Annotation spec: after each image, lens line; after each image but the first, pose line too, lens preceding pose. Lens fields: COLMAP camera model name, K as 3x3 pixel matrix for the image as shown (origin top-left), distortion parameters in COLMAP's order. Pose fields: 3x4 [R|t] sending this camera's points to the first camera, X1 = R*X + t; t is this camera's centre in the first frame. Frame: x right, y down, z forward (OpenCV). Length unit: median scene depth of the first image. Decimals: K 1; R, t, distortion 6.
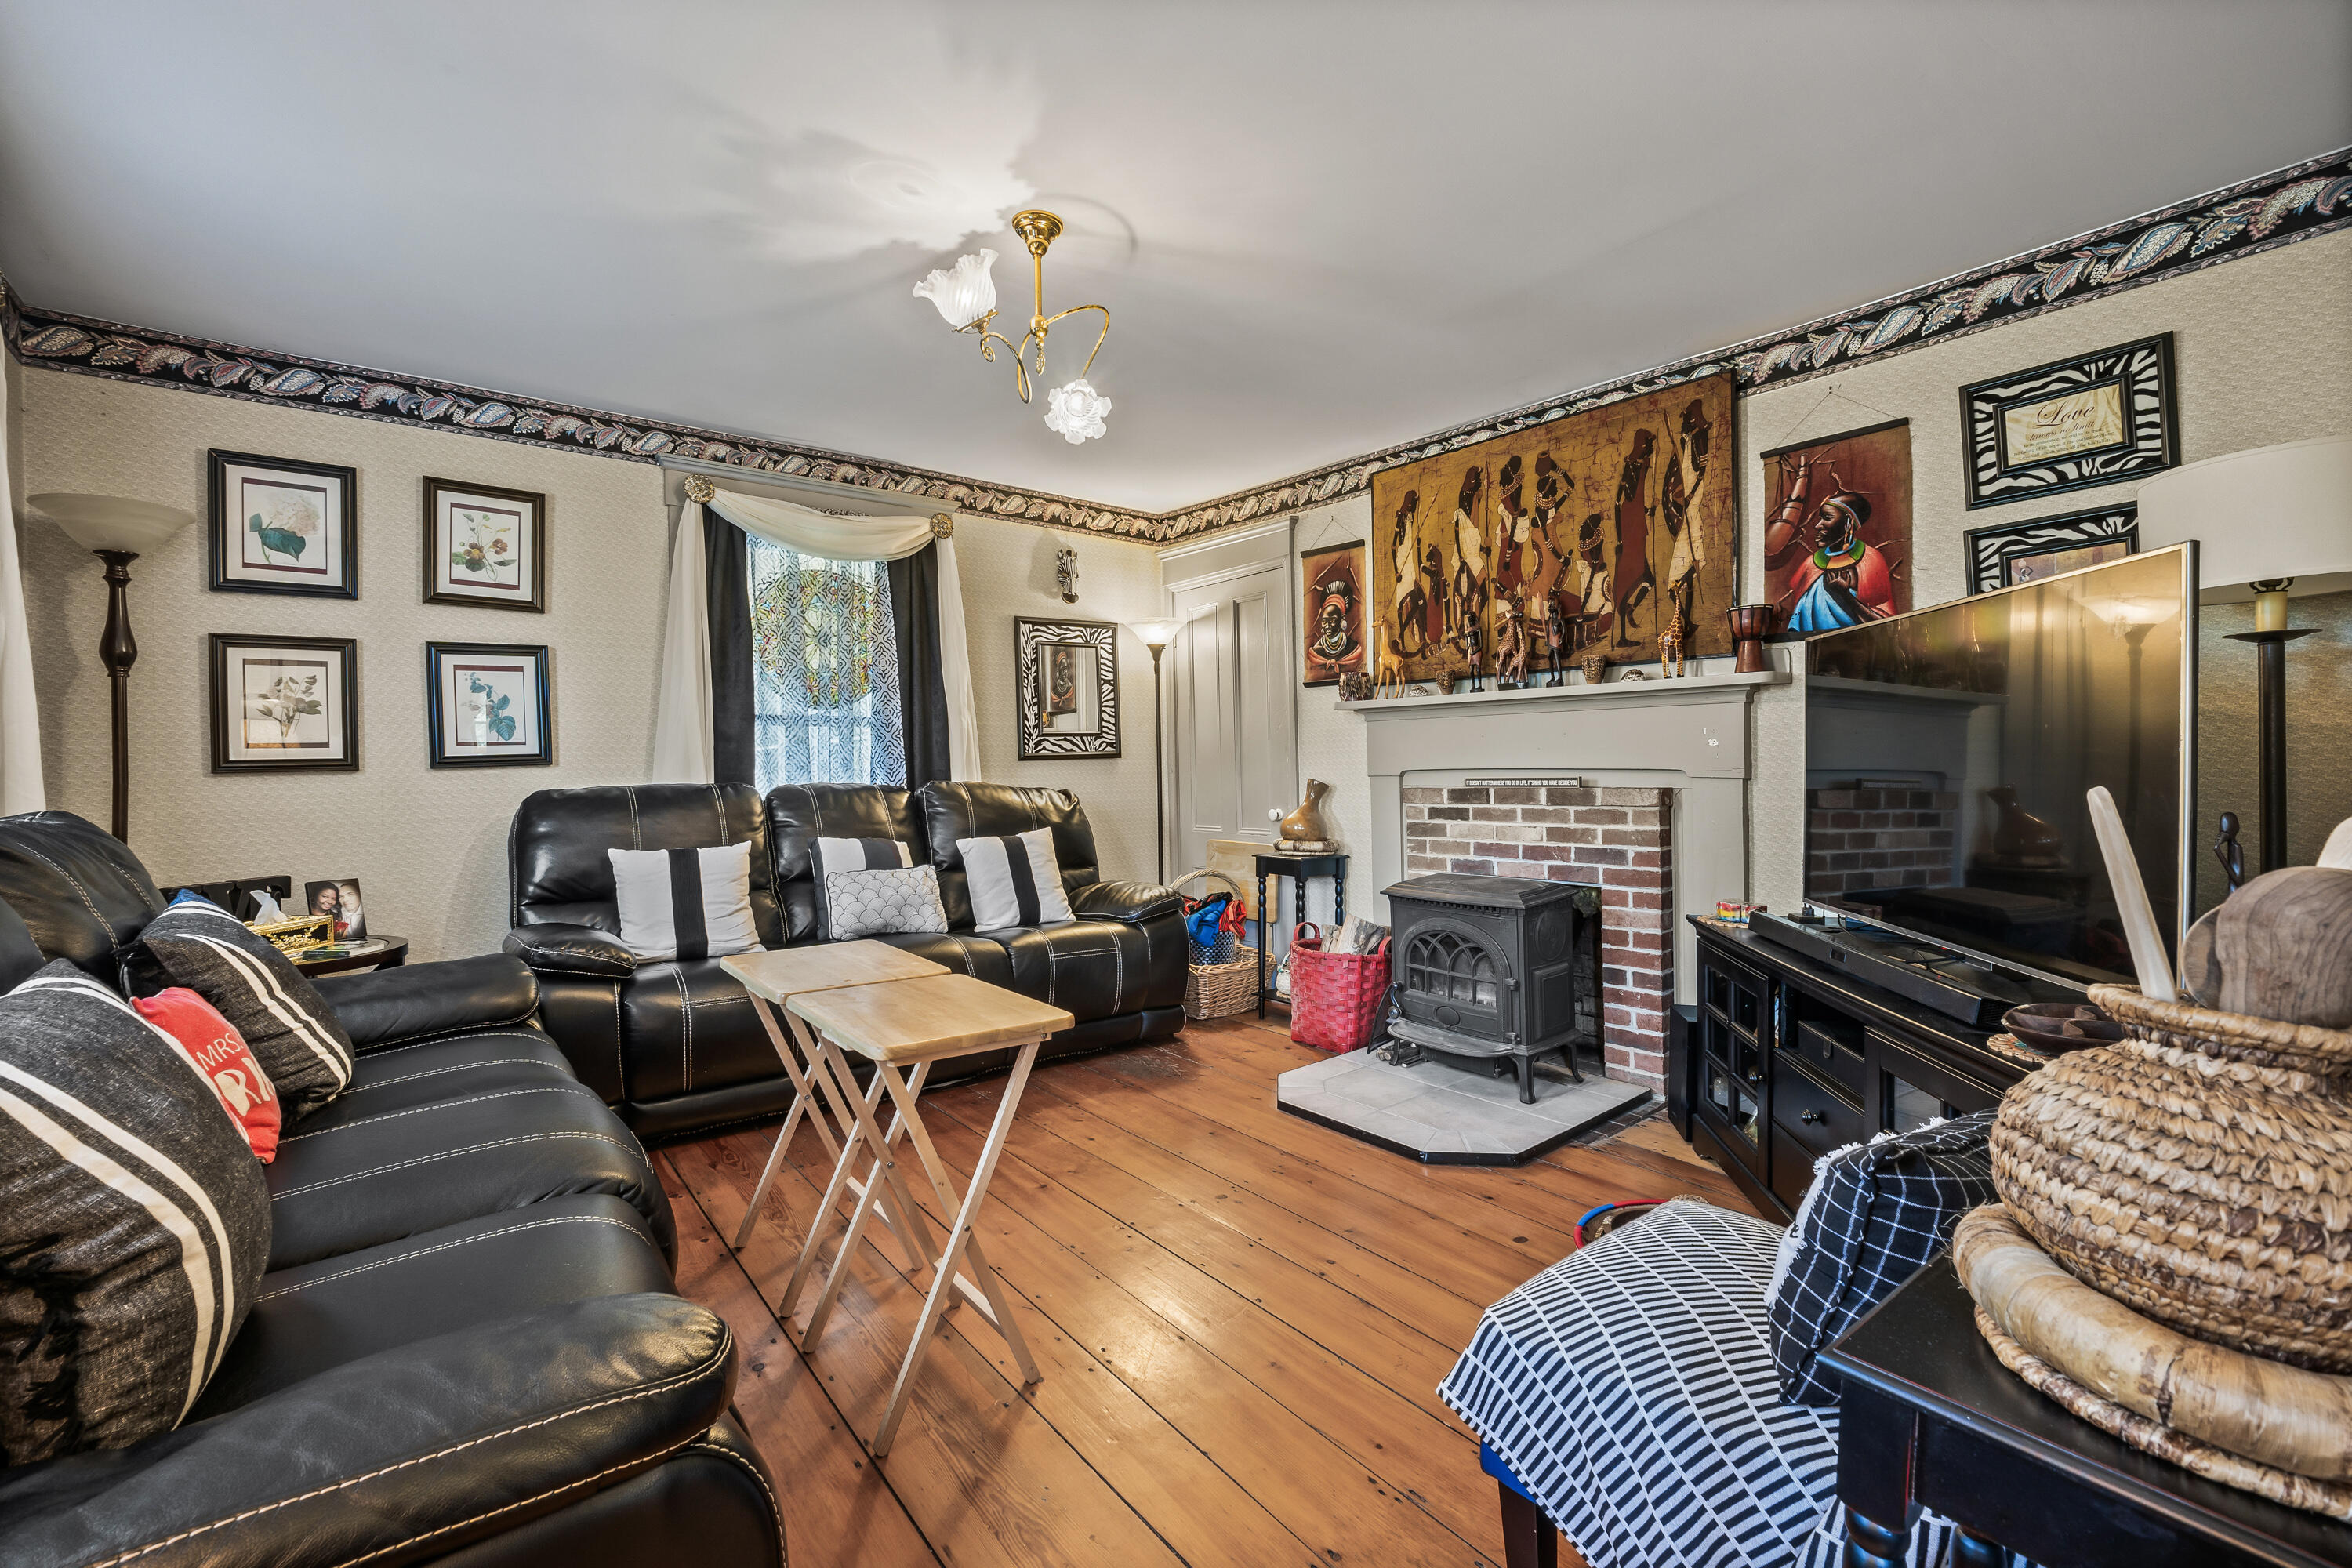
lens RADIAL K [[994.1, 0, 1181.3], [0, 994.1, 764.1], [0, 0, 1]] dist [-0.010029, -0.001179]
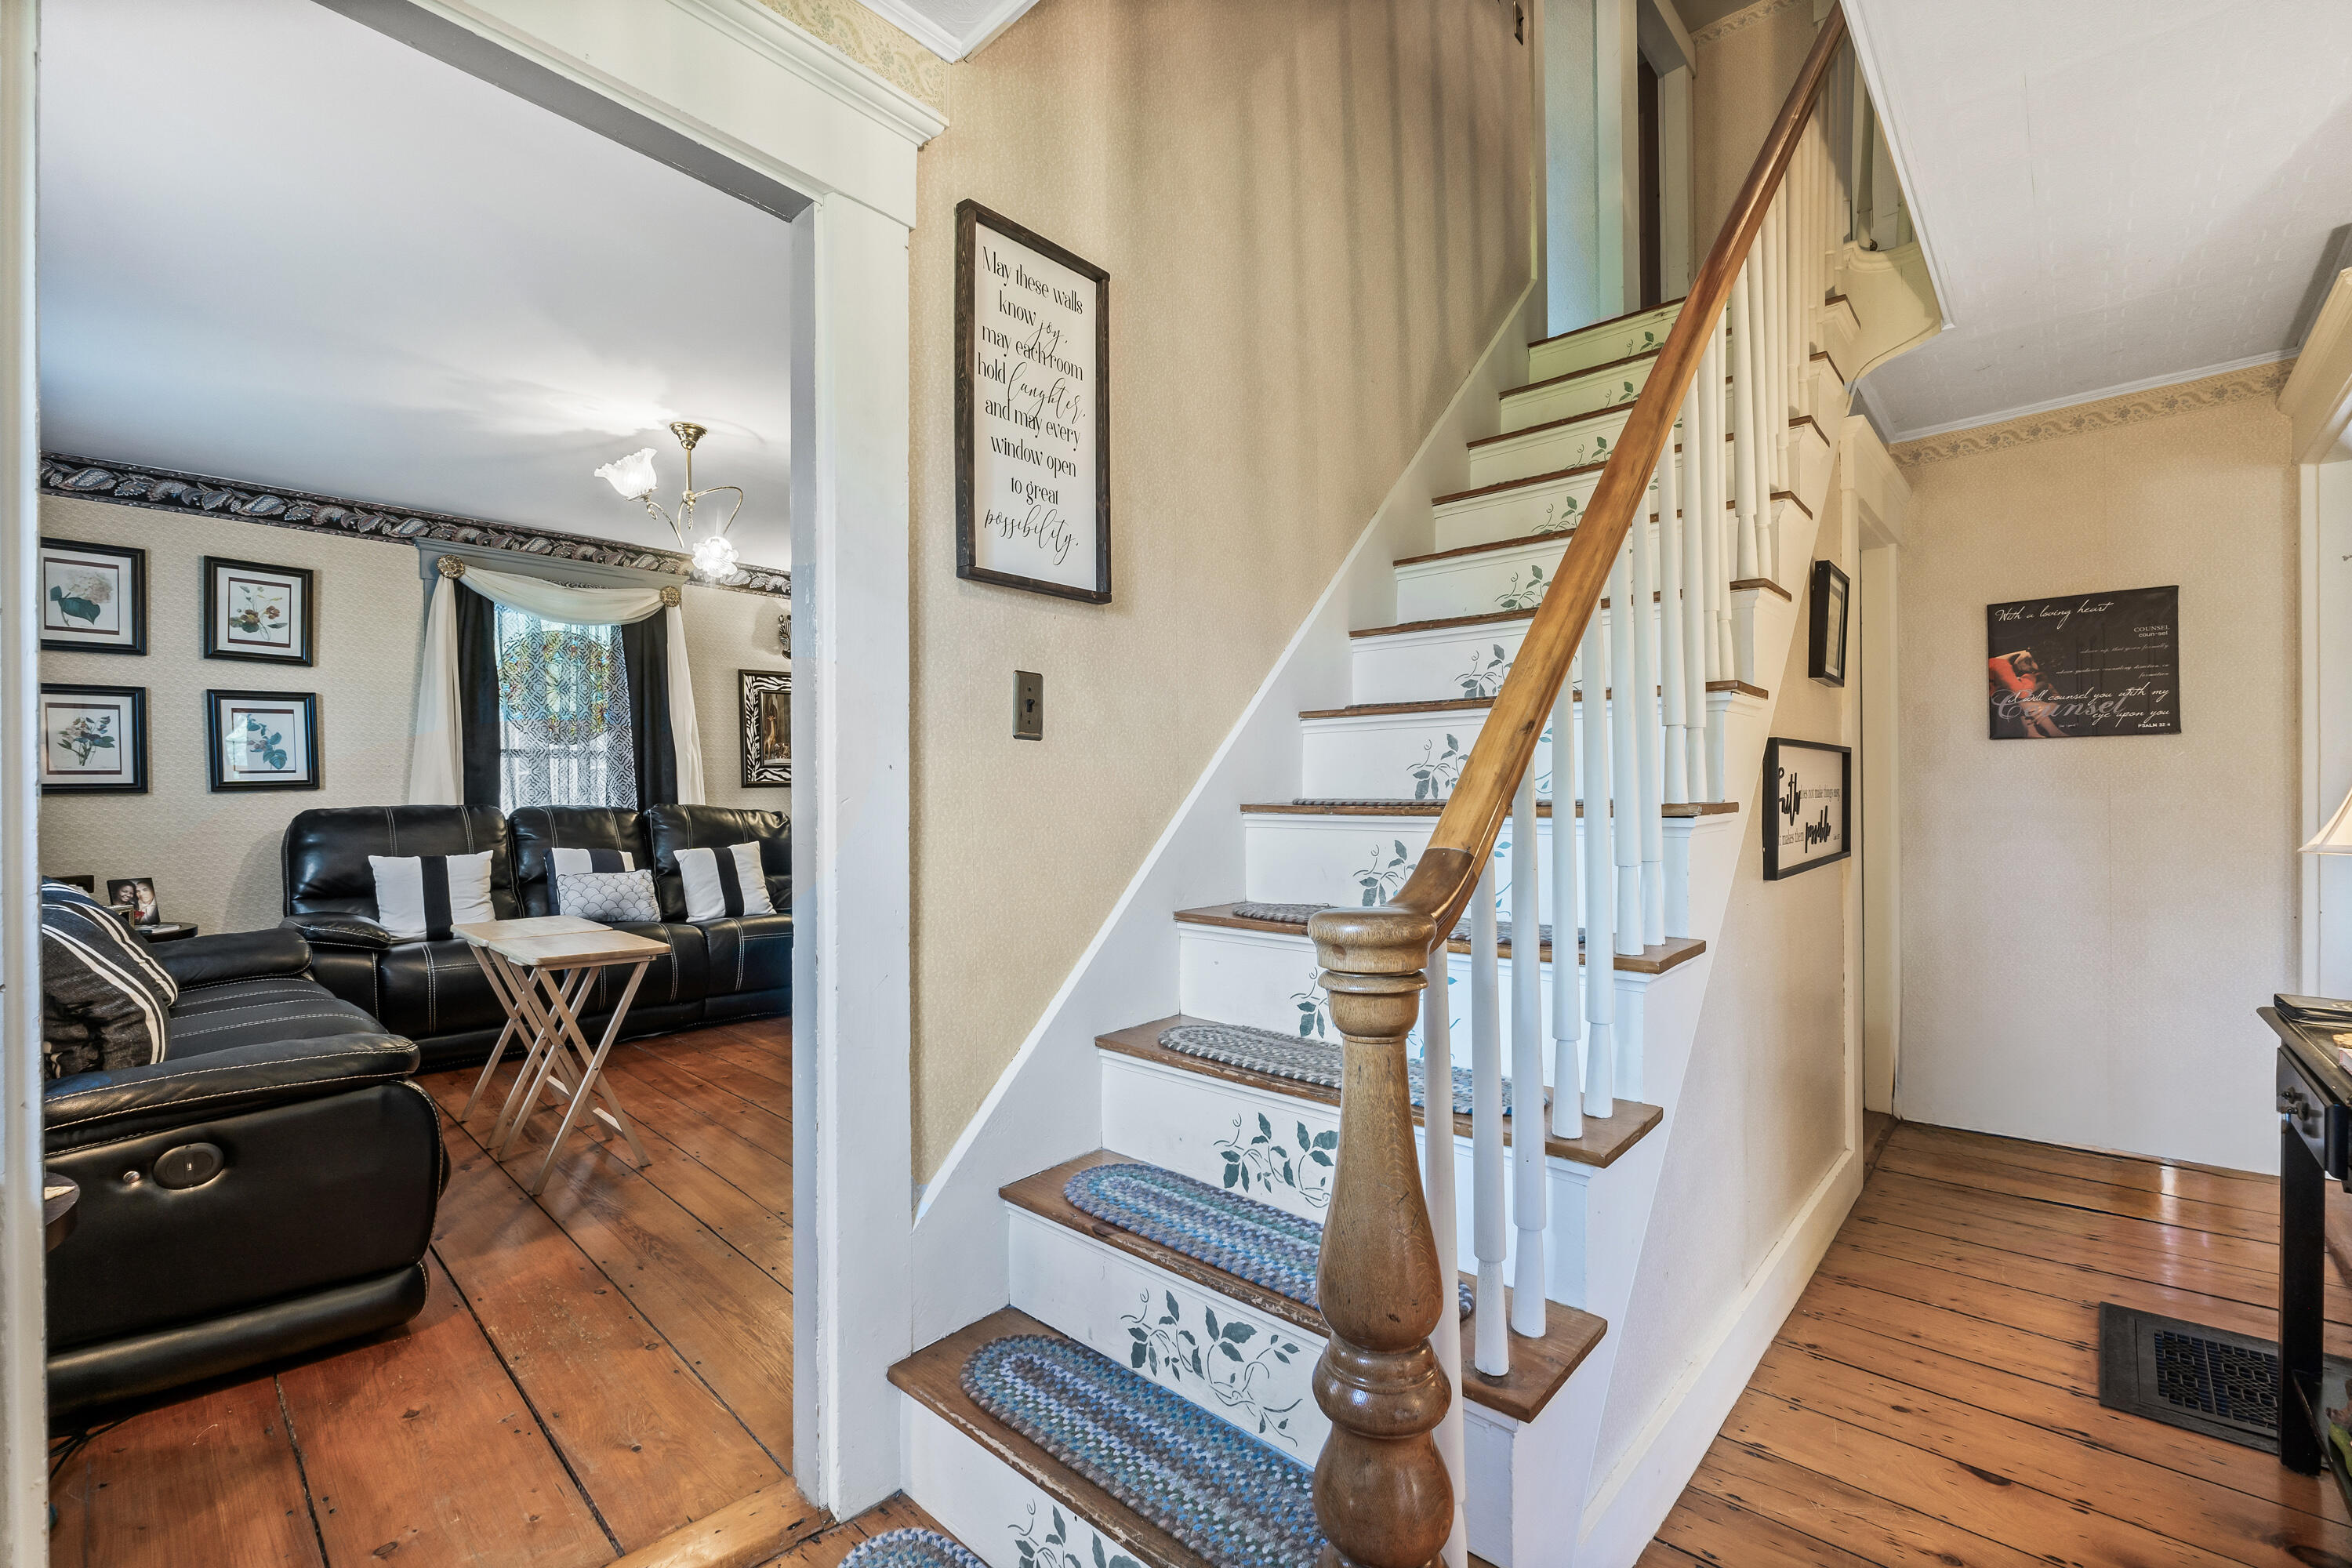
lens RADIAL K [[994.1, 0, 1177.3], [0, 994.1, 796.1], [0, 0, 1]] dist [-0.010029, -0.001179]
pose [[0.987716, 0.007465, 0.156083, 0.269418], [-0.008804, 0.999930, 0.007886, -0.011005], [-0.156013, -0.009164, 0.987713, -0.447338]]
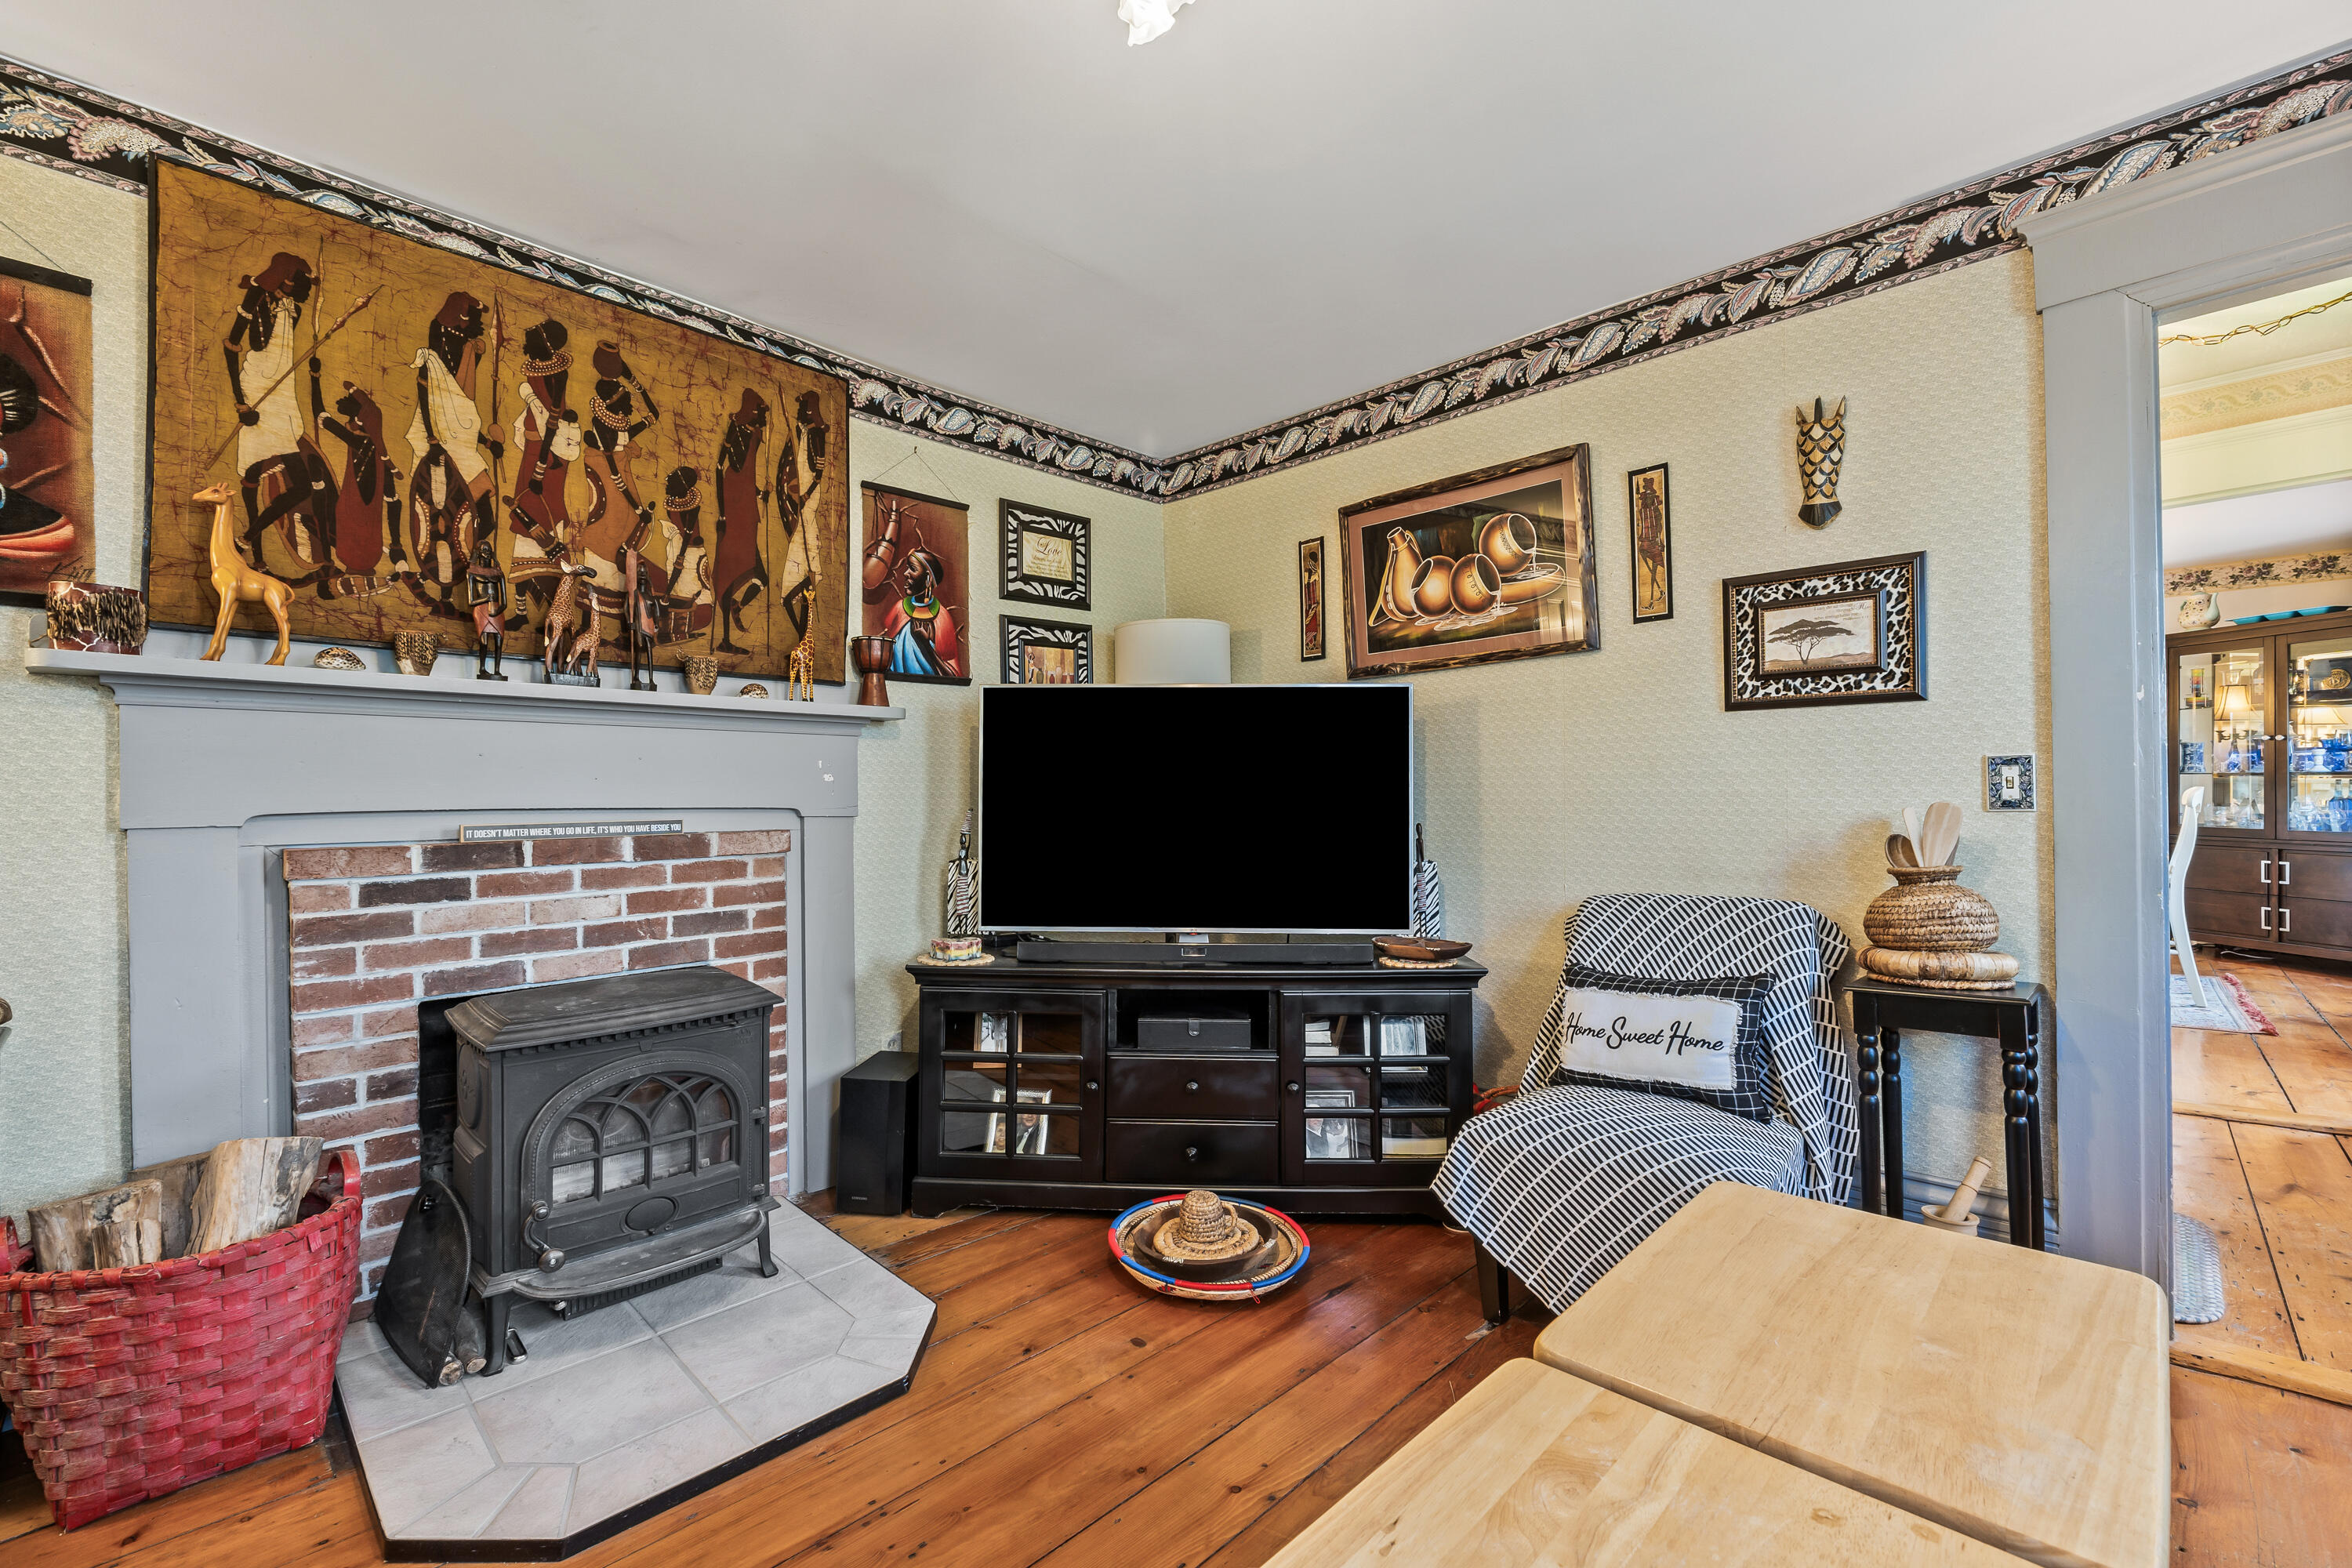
lens RADIAL K [[994.1, 0, 1169.5], [0, 994.1, 783.8], [0, 0, 1]] dist [-0.010029, -0.001179]
pose [[-0.128969, 0.016564, 0.991510, -0.342953], [-0.000252, 0.999860, -0.016737, -0.000933], [-0.991649, -0.002408, -0.128946, 0.686963]]
